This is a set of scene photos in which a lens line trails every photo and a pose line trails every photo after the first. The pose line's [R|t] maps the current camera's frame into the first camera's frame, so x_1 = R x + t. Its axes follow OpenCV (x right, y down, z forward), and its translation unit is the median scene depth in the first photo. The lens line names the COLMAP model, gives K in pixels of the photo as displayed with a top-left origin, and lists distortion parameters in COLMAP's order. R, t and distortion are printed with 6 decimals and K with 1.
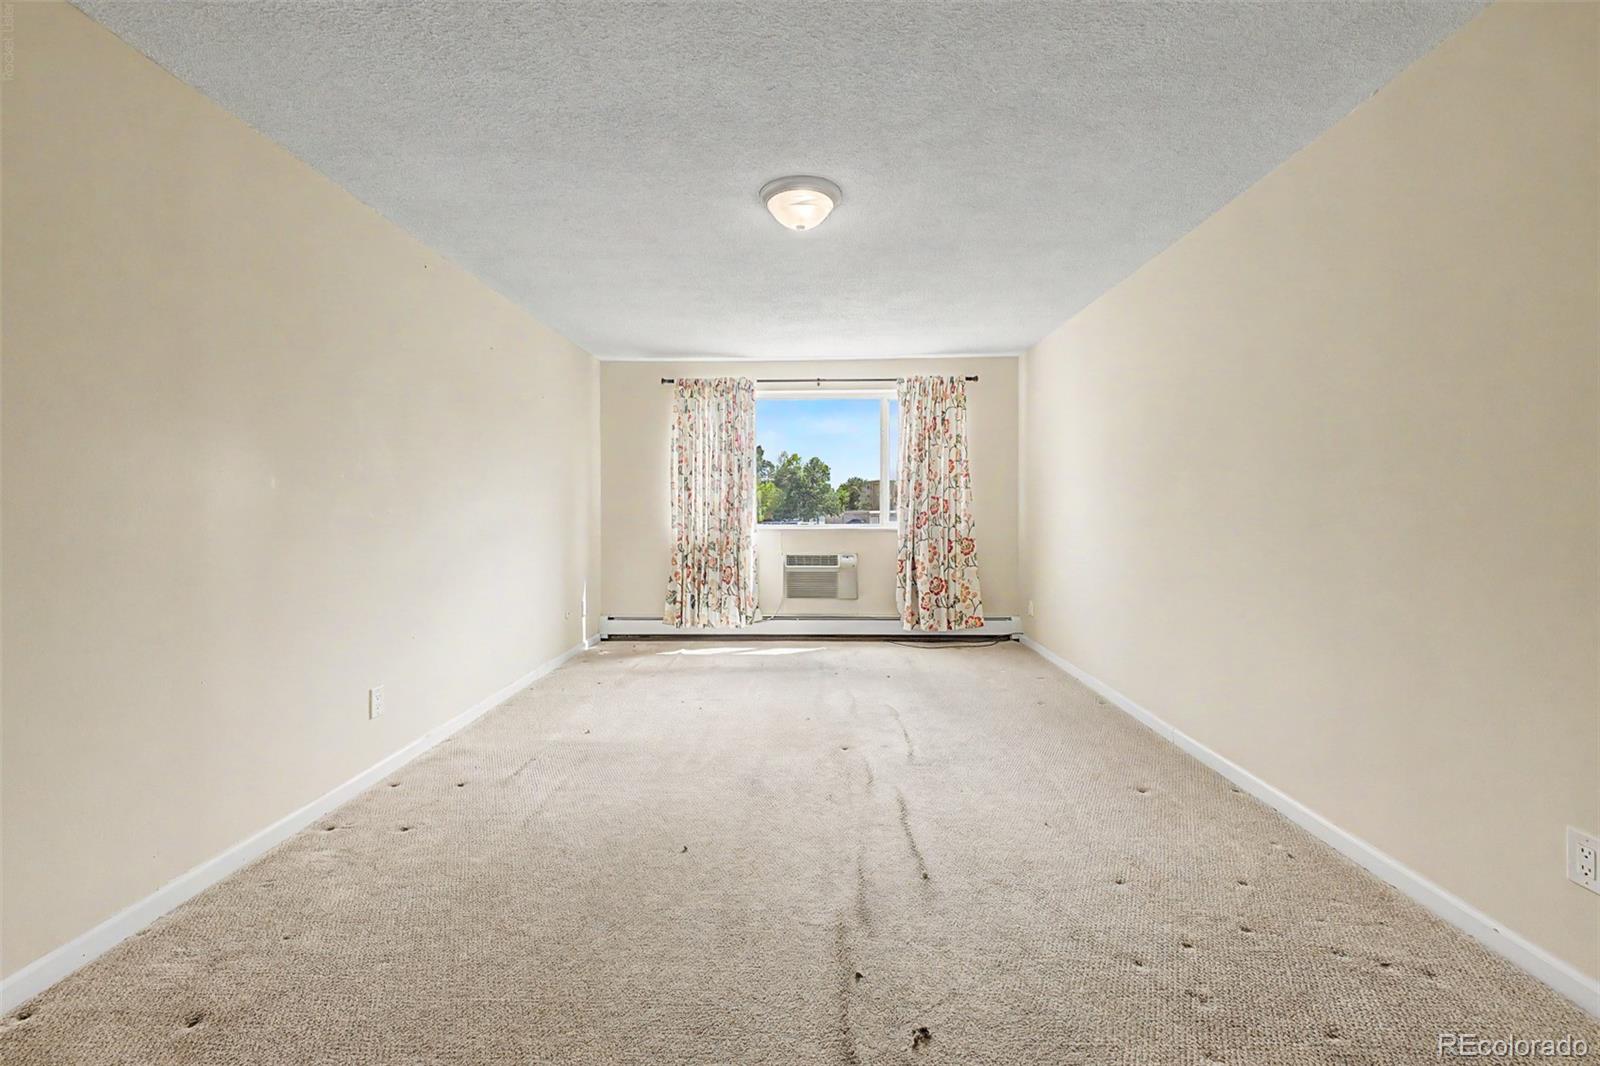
lens RADIAL K [[647.4, 0, 799.3], [0, 647.4, 510.4], [0, 0, 1]] dist [0.023761, -0.009299]
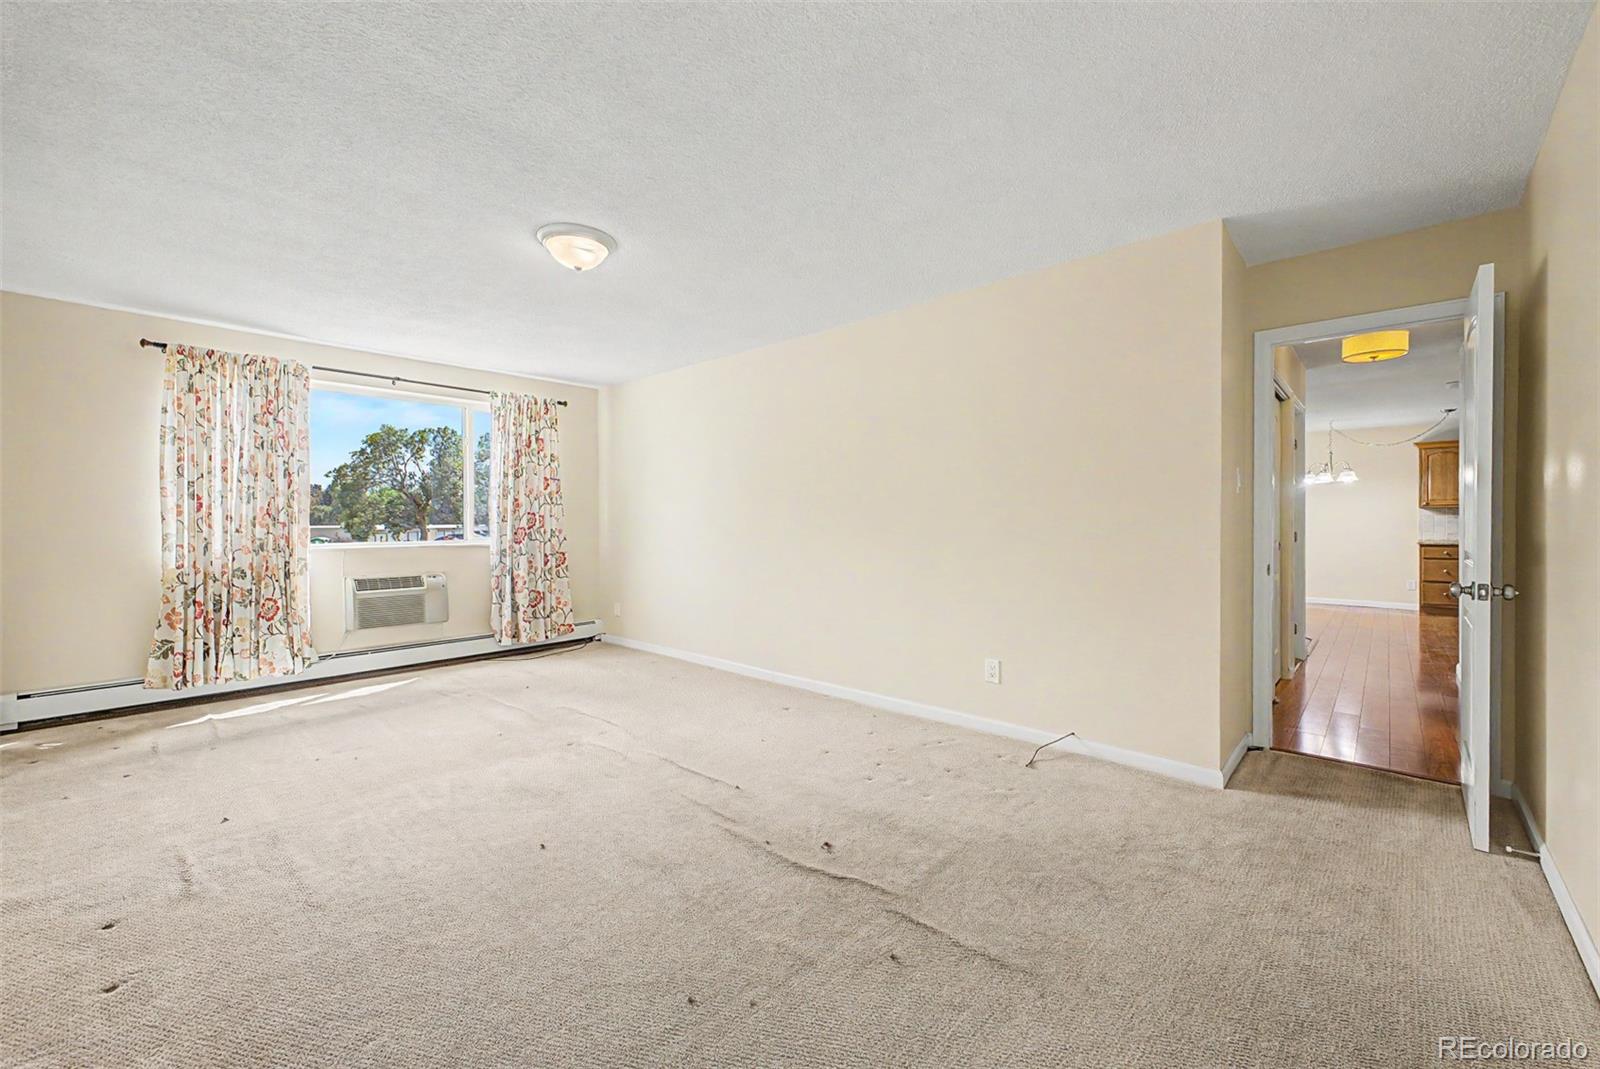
lens RADIAL K [[634.8, 0, 807.1], [0, 634.8, 529.8], [0, 0, 1]] dist [0.023433, -0.008255]
pose [[0.653642, -0.008061, 0.756761, -0.271508], [0.005989, 0.999967, 0.005479, 0.003547], [-0.756780, 0.000951, 0.653669, 0.002909]]
